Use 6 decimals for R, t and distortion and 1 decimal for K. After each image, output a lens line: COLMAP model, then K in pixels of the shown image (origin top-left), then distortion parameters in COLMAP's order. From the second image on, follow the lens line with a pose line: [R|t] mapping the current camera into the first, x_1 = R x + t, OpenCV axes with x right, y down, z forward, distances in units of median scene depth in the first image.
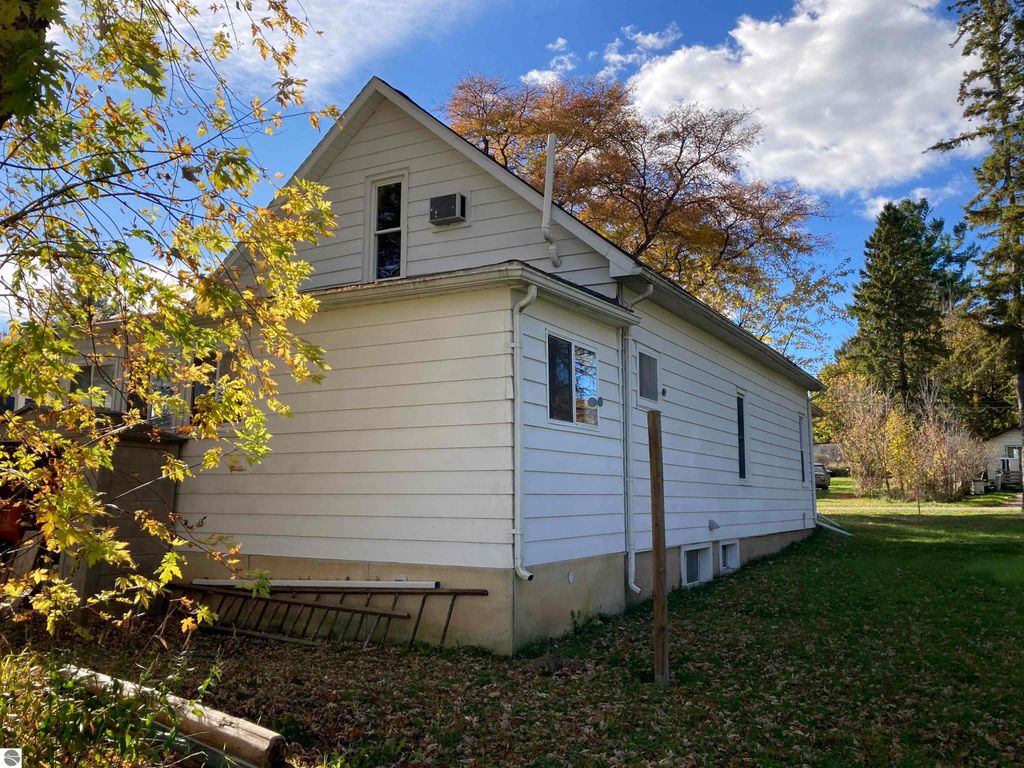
lens RADIAL K [[837.3, 0, 521.9], [0, 837.3, 377.6], [0, 0, 1]] dist [0.020457, -0.005903]
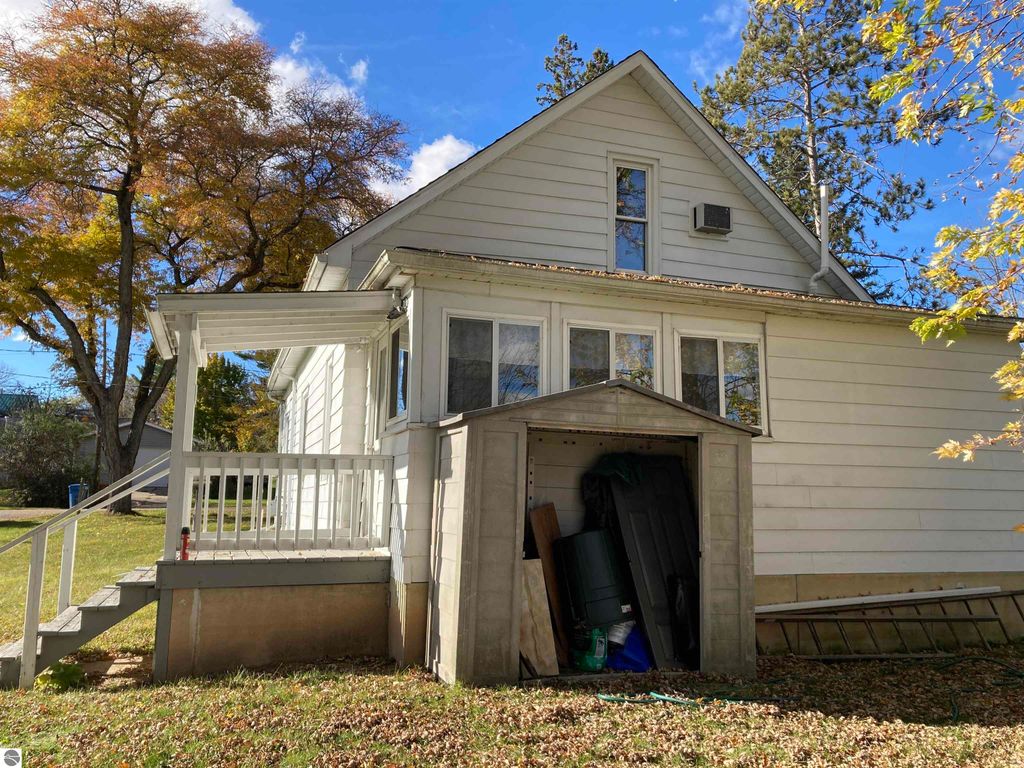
lens RADIAL K [[837.3, 0, 521.9], [0, 837.3, 377.6], [0, 0, 1]] dist [0.020457, -0.005903]
pose [[0.655760, 0.110098, 0.746899, -0.968932], [-0.120661, 0.991877, -0.040271, 0.055934], [-0.745265, -0.063714, 0.663717, 0.494638]]
